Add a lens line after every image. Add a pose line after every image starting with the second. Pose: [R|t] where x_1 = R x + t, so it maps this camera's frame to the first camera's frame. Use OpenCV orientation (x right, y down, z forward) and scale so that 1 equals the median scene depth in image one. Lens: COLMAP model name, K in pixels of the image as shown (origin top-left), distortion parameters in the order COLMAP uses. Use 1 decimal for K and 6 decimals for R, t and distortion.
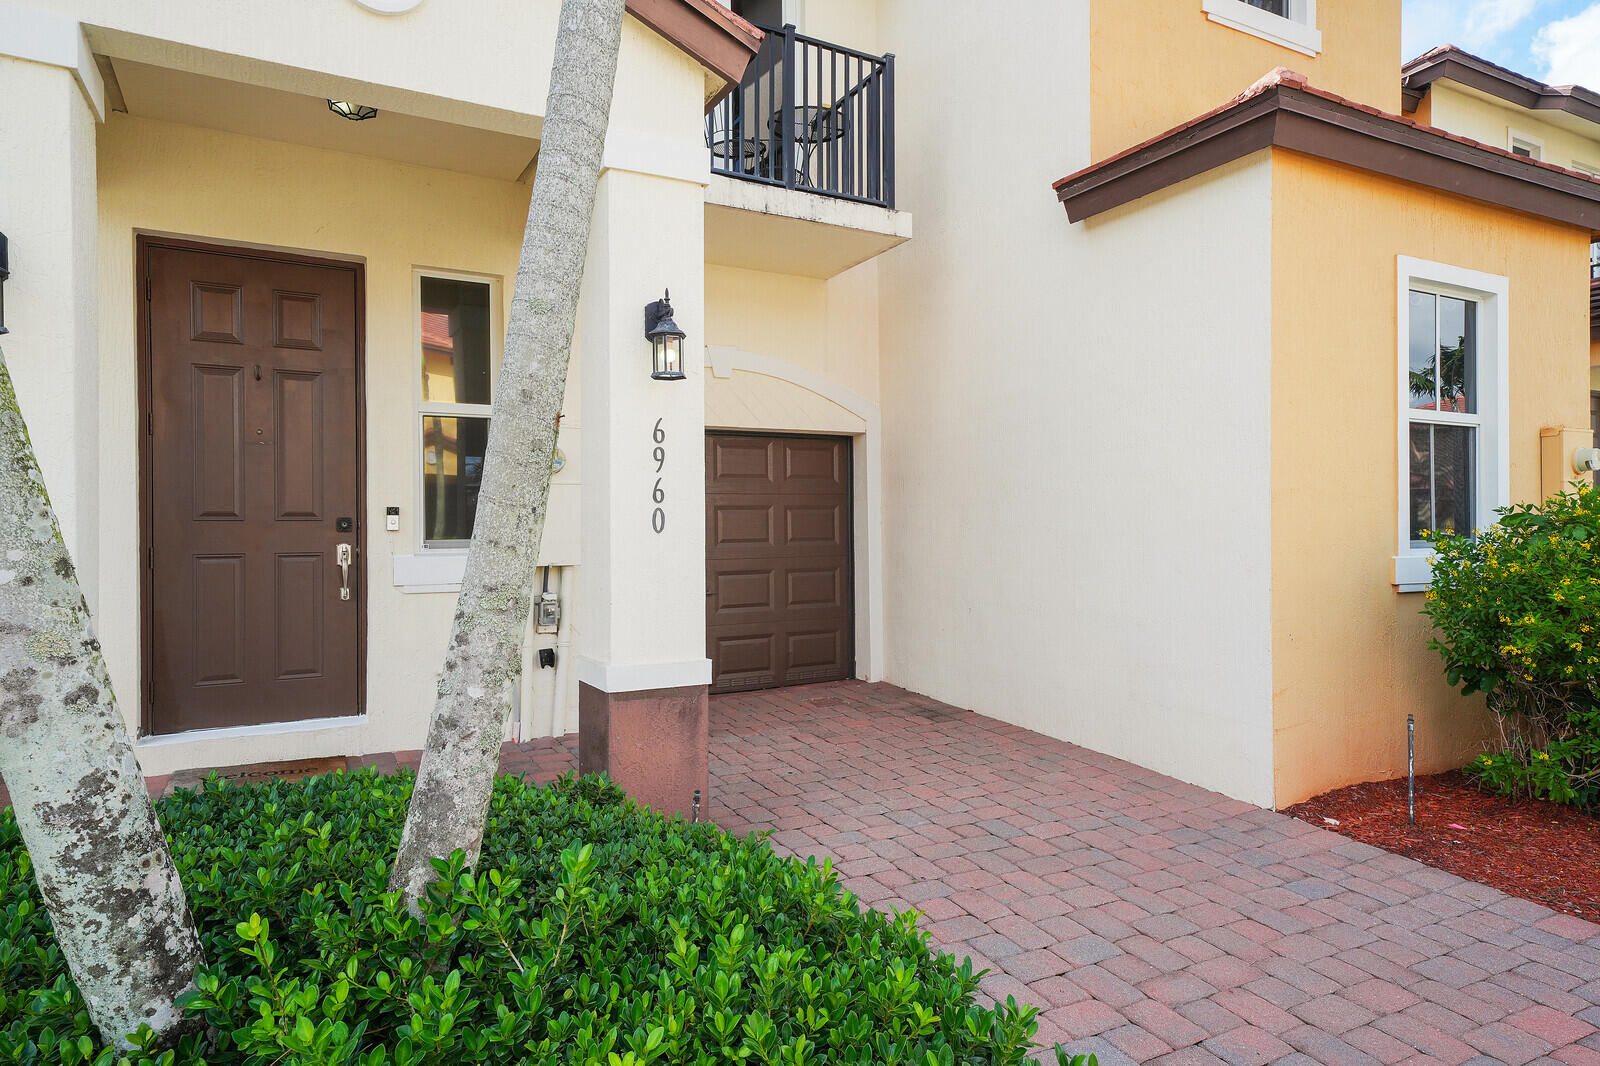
lens RADIAL K [[923.7, 0, 801.3], [0, 923.7, 515.5], [0, 0, 1]] dist [0.028295, -0.004658]
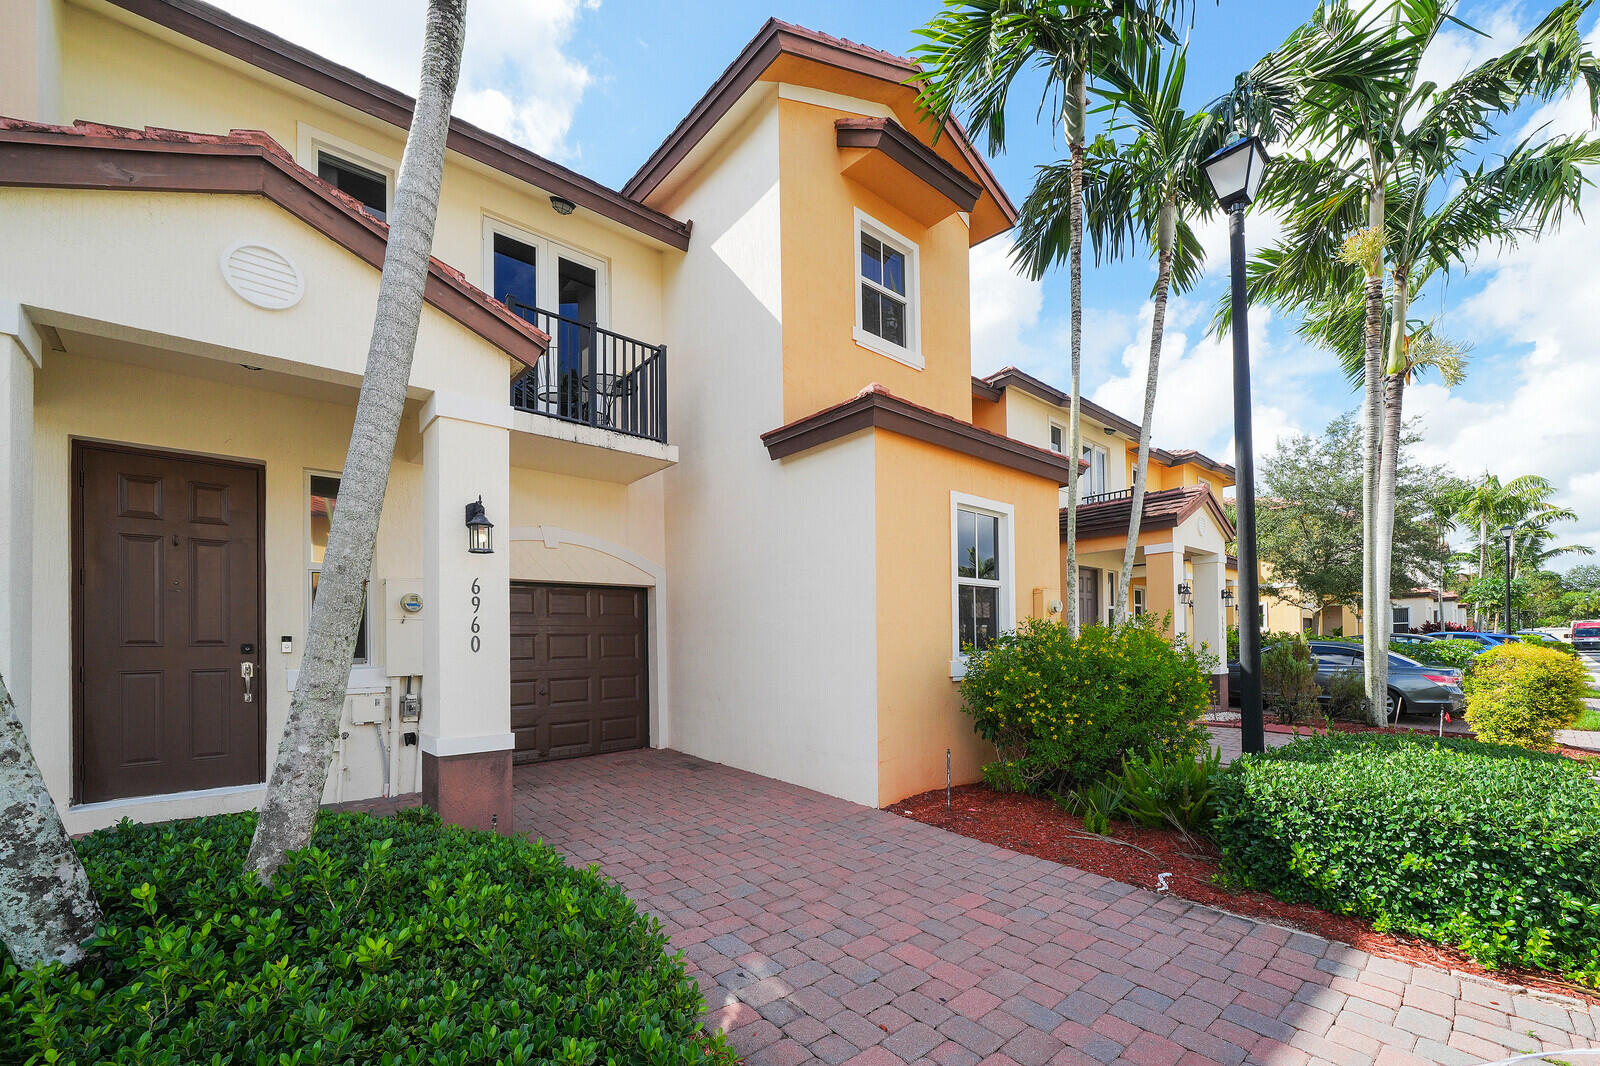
lens RADIAL K [[644.7, 0, 812.7], [0, 644.7, 629.7], [0, 0, 1]] dist [-0.008118, 0.002451]
pose [[0.973848, -0.003635, 0.227170, 0.124739], [0.006920, 0.999883, -0.013668, 0.000368], [-0.227093, 0.014882, 0.973759, -0.145737]]
